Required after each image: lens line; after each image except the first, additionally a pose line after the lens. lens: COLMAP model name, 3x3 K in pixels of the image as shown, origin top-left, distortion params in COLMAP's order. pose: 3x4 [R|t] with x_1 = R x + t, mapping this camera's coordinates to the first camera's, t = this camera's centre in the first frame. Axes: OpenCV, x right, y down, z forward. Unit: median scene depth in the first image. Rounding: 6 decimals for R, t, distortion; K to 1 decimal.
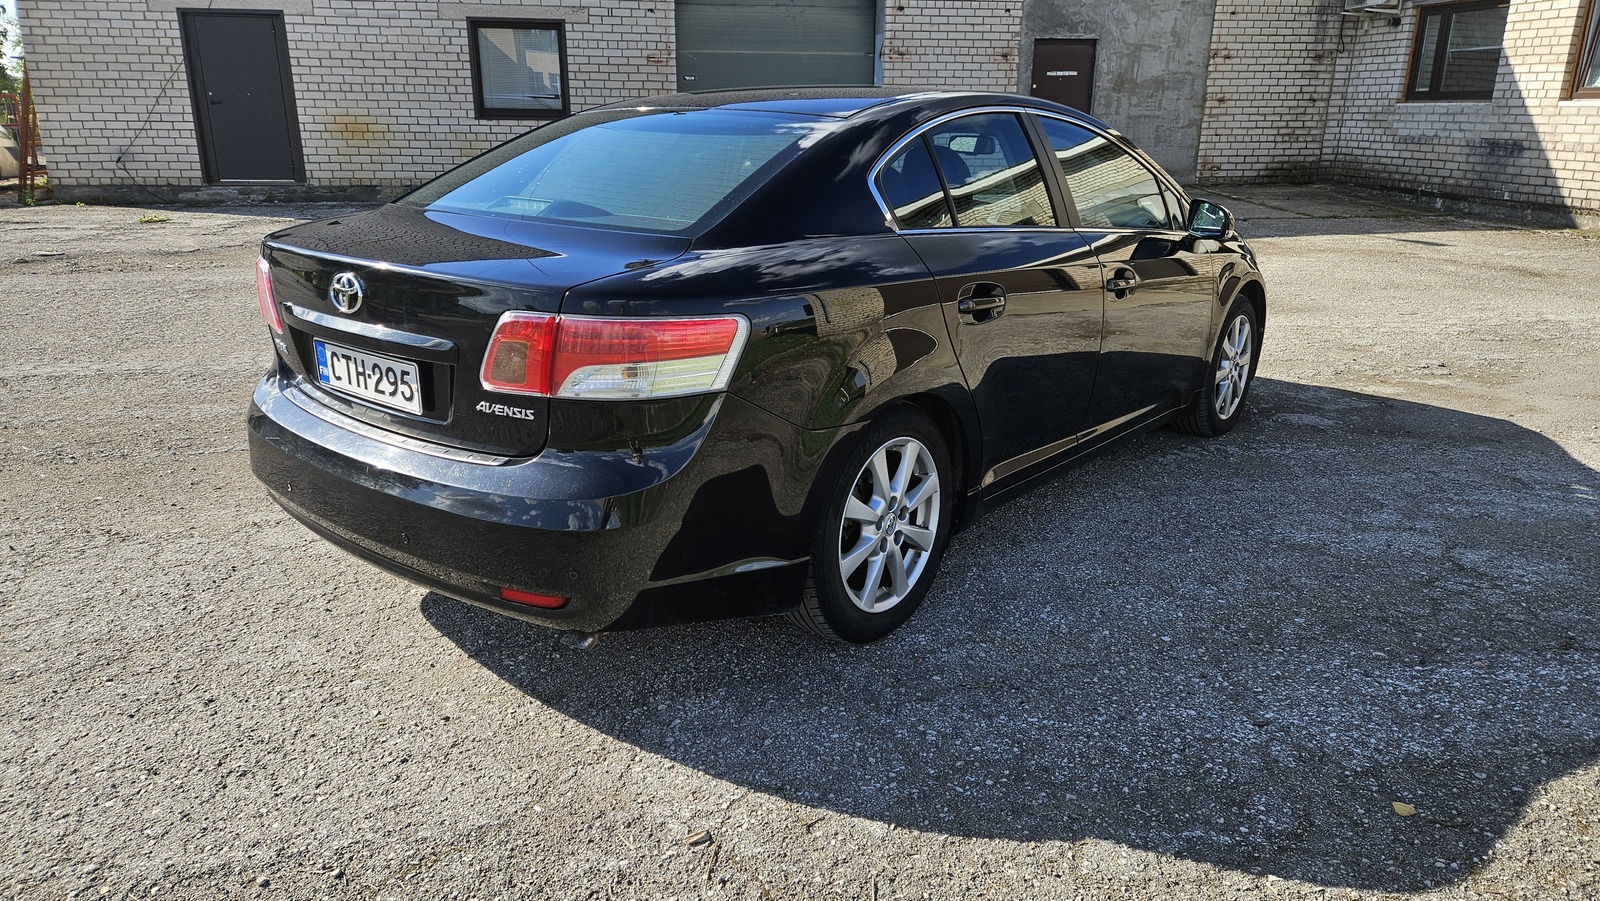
lens RADIAL K [[1069.0, 0, 800.0], [0, 1069.0, 450.5], [0, 0, 1]] dist [0.067880, -0.054479]
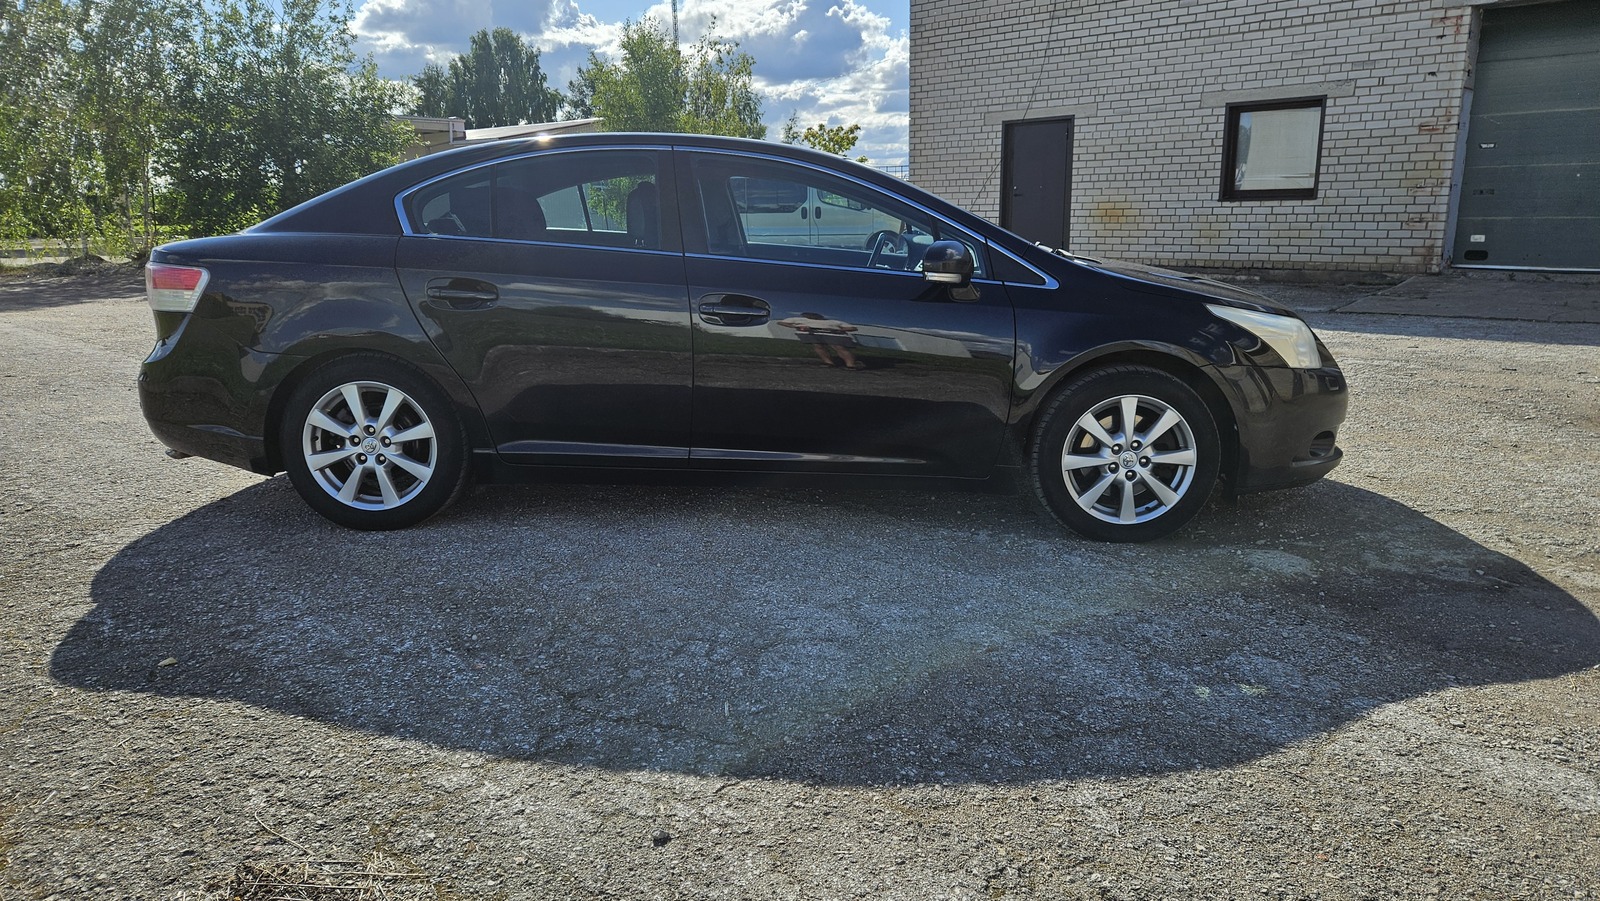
lens RADIAL K [[1069.0, 0, 800.0], [0, 1069.0, 450.5], [0, 0, 1]] dist [0.067880, -0.054479]
pose [[0.606588, 0.160420, -0.778664, 0.426930], [-0.226883, 0.973630, 0.023843, -0.023461], [0.761955, 0.162203, 0.626989, 0.160037]]
